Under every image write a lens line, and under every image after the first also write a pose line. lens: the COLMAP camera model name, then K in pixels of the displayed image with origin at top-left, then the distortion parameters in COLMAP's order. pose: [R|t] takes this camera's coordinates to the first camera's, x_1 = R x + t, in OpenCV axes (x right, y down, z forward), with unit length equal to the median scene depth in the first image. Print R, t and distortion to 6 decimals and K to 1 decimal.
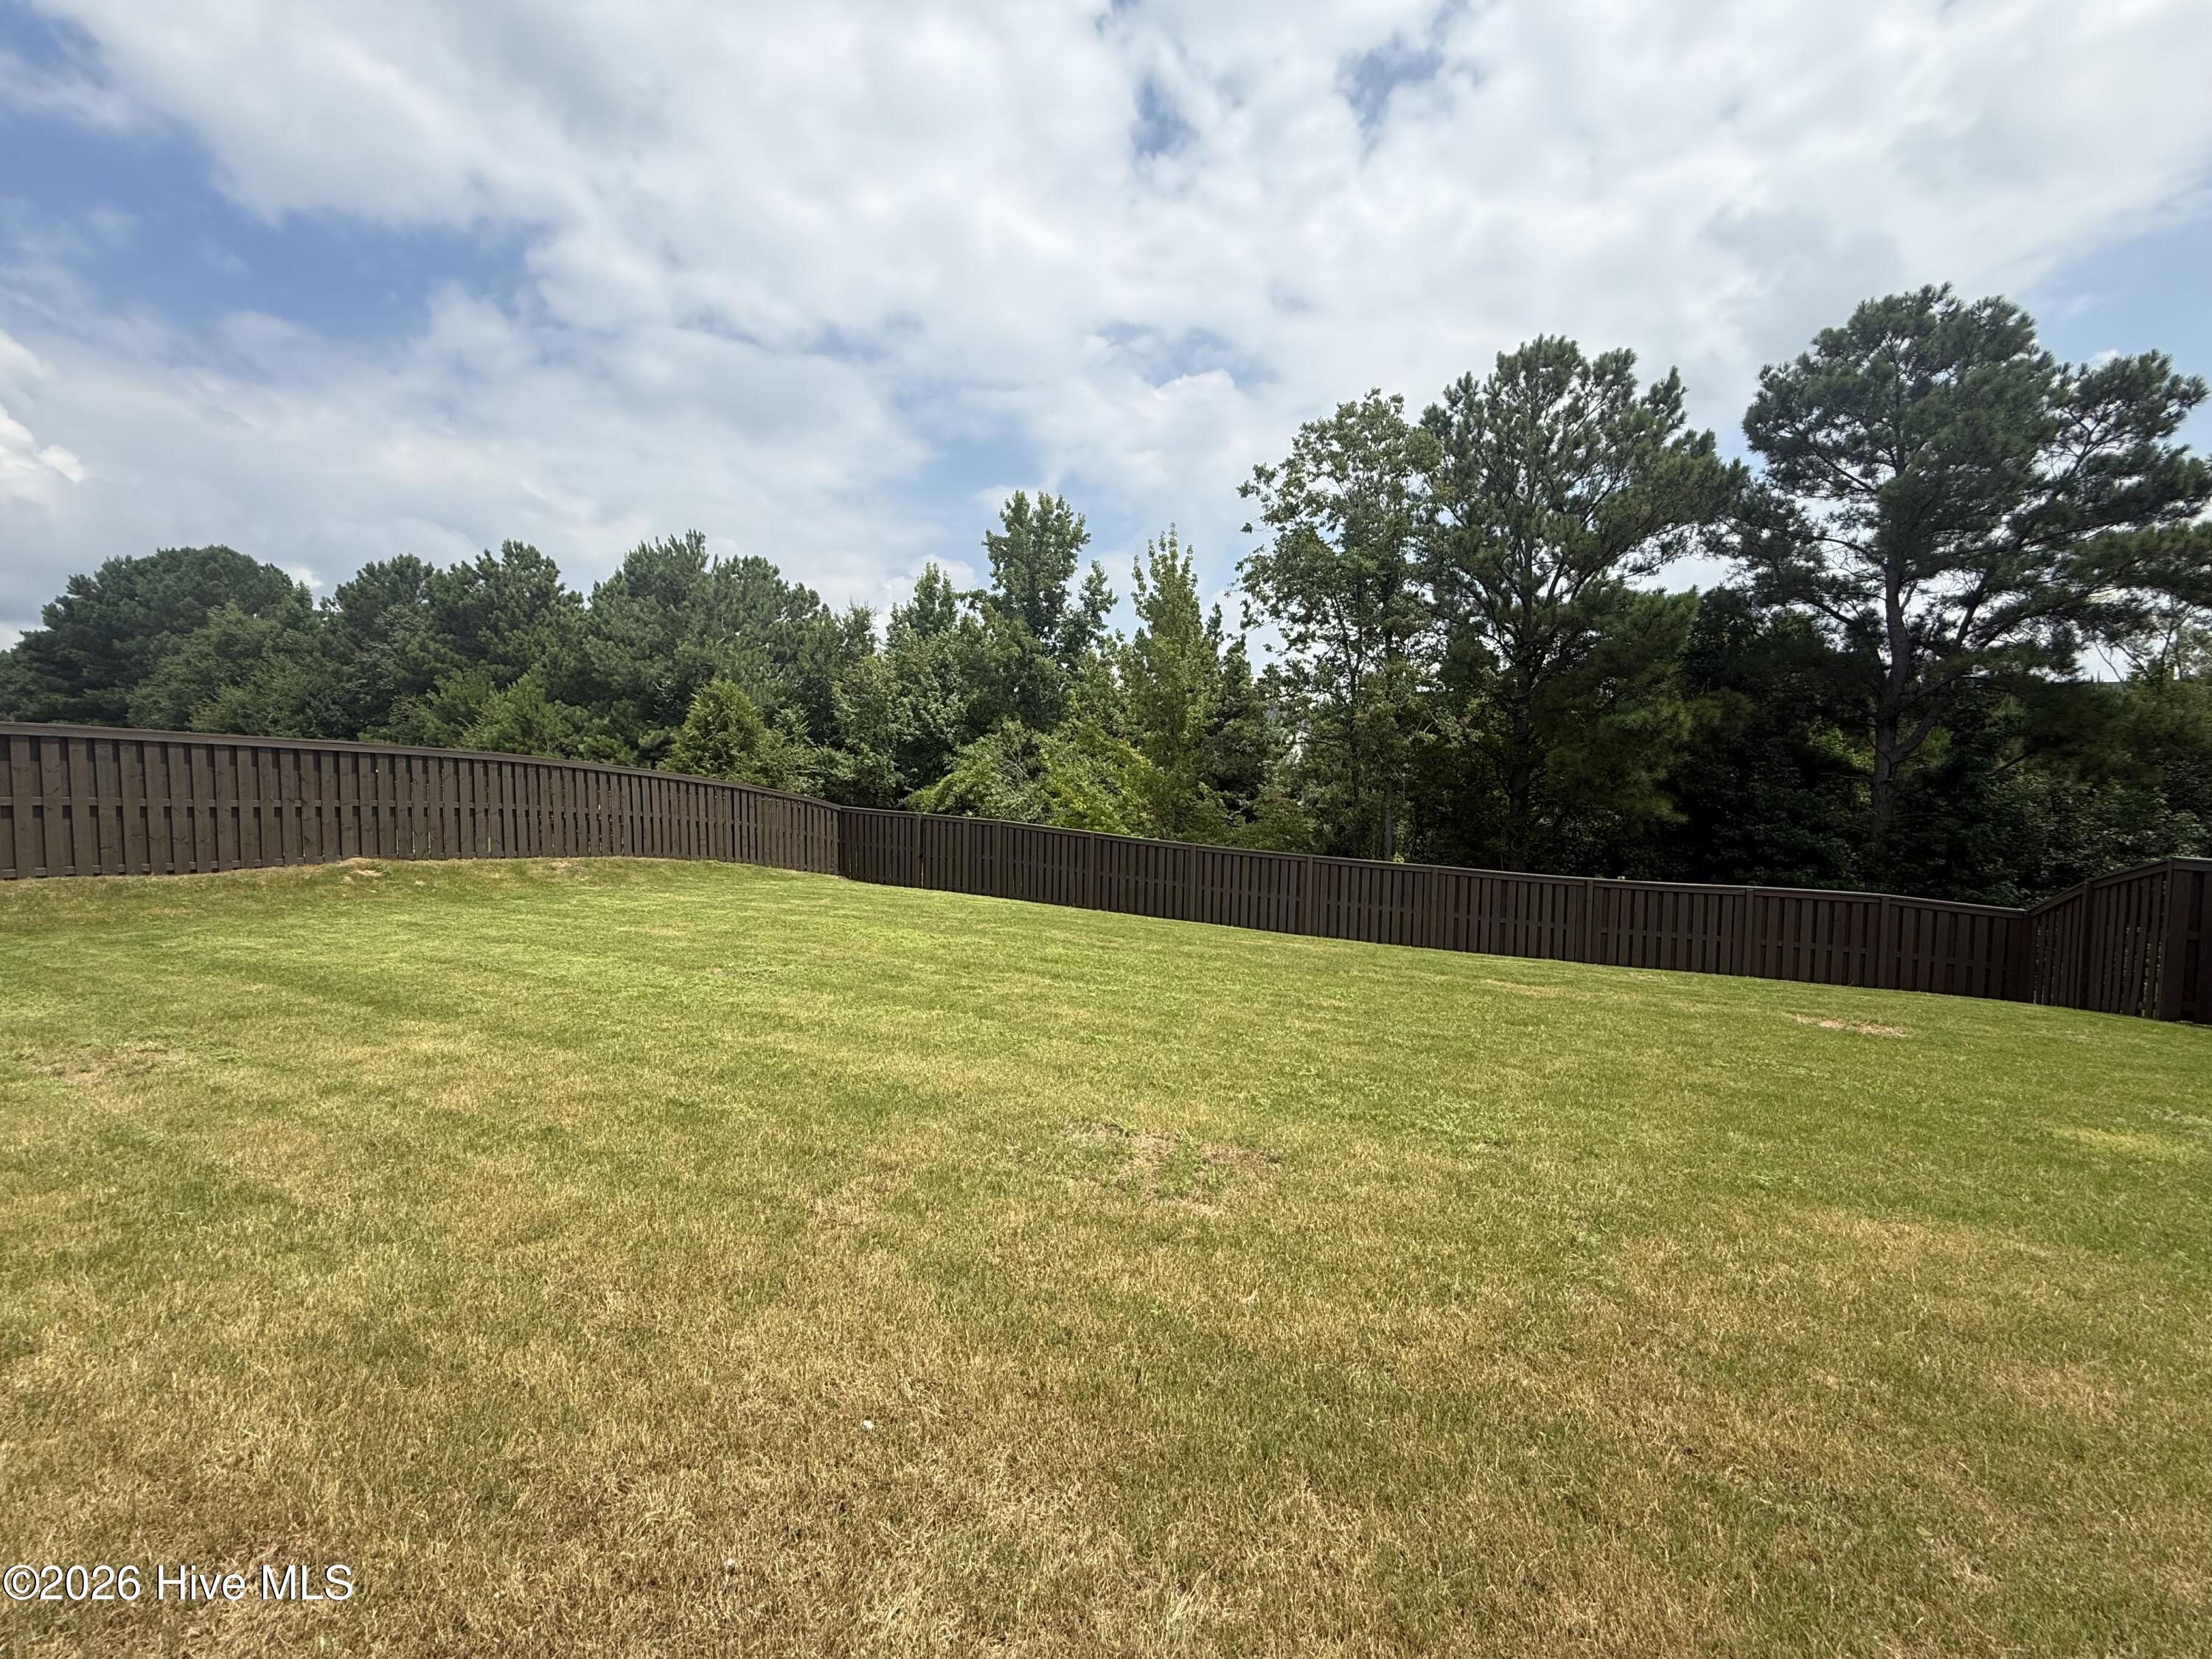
lens RADIAL K [[885.7, 0, 1112.4], [0, 885.7, 826.5], [0, 0, 1]] dist [-0.002860, -0.000047]
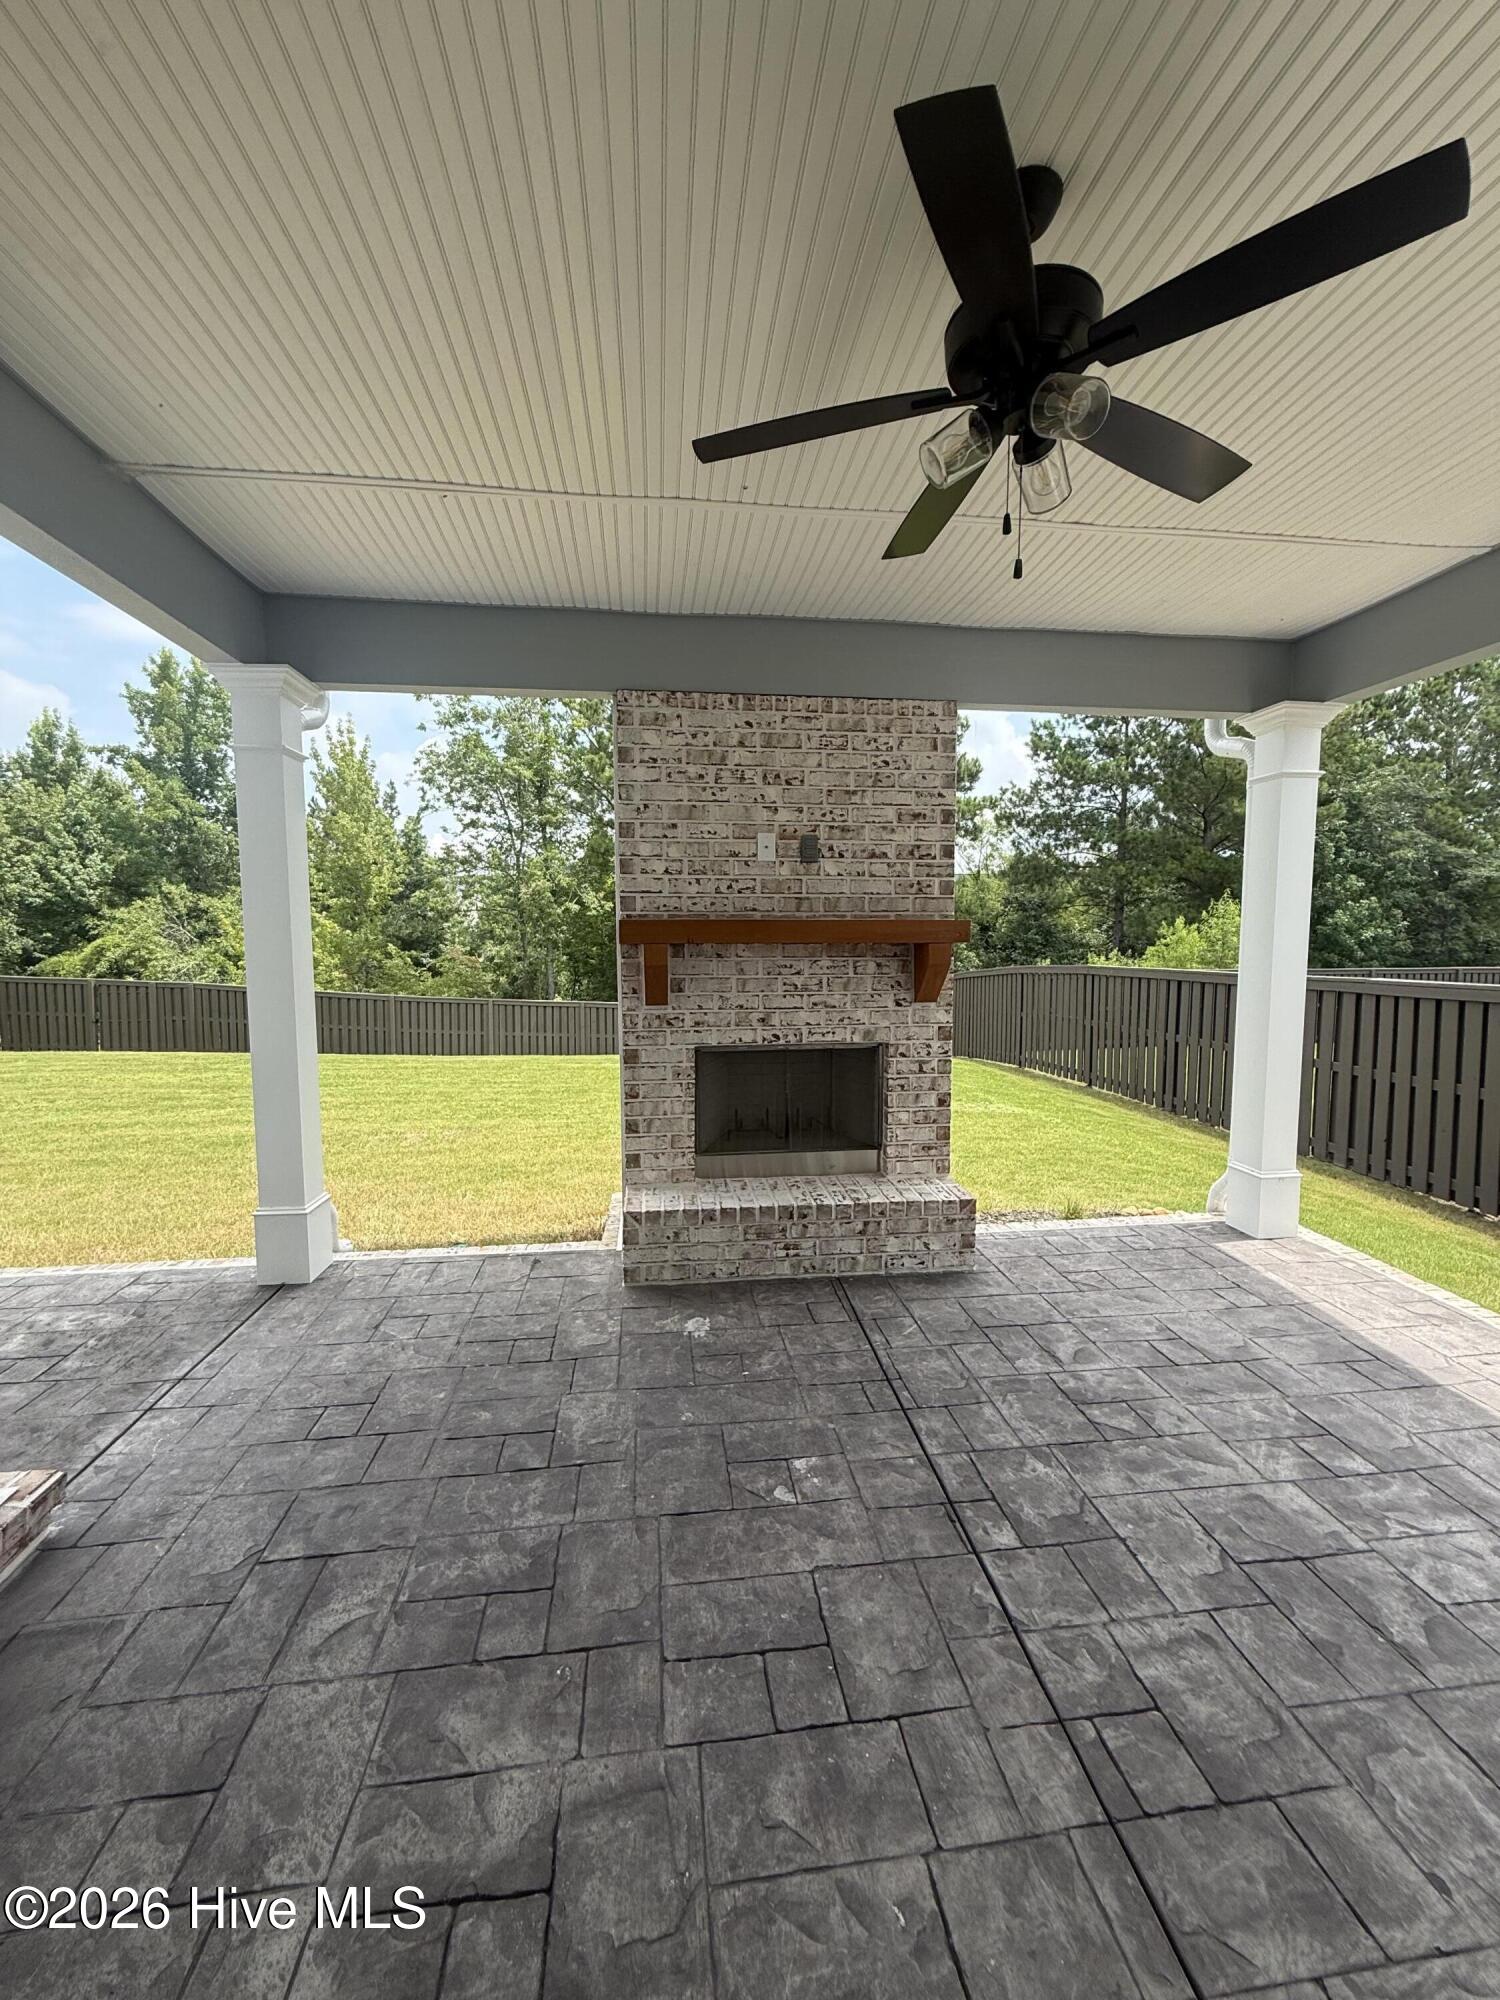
lens RADIAL K [[800.9, 0, 755.4], [0, 800.9, 995.0], [0, 0, 1]] dist [-0.002860, -0.000047]
pose [[0.855839, -0.048594, 0.514954, -0.026319], [0.039349, 0.998809, 0.028855, 0.004595], [-0.515743, -0.004432, 0.856732, -0.114473]]
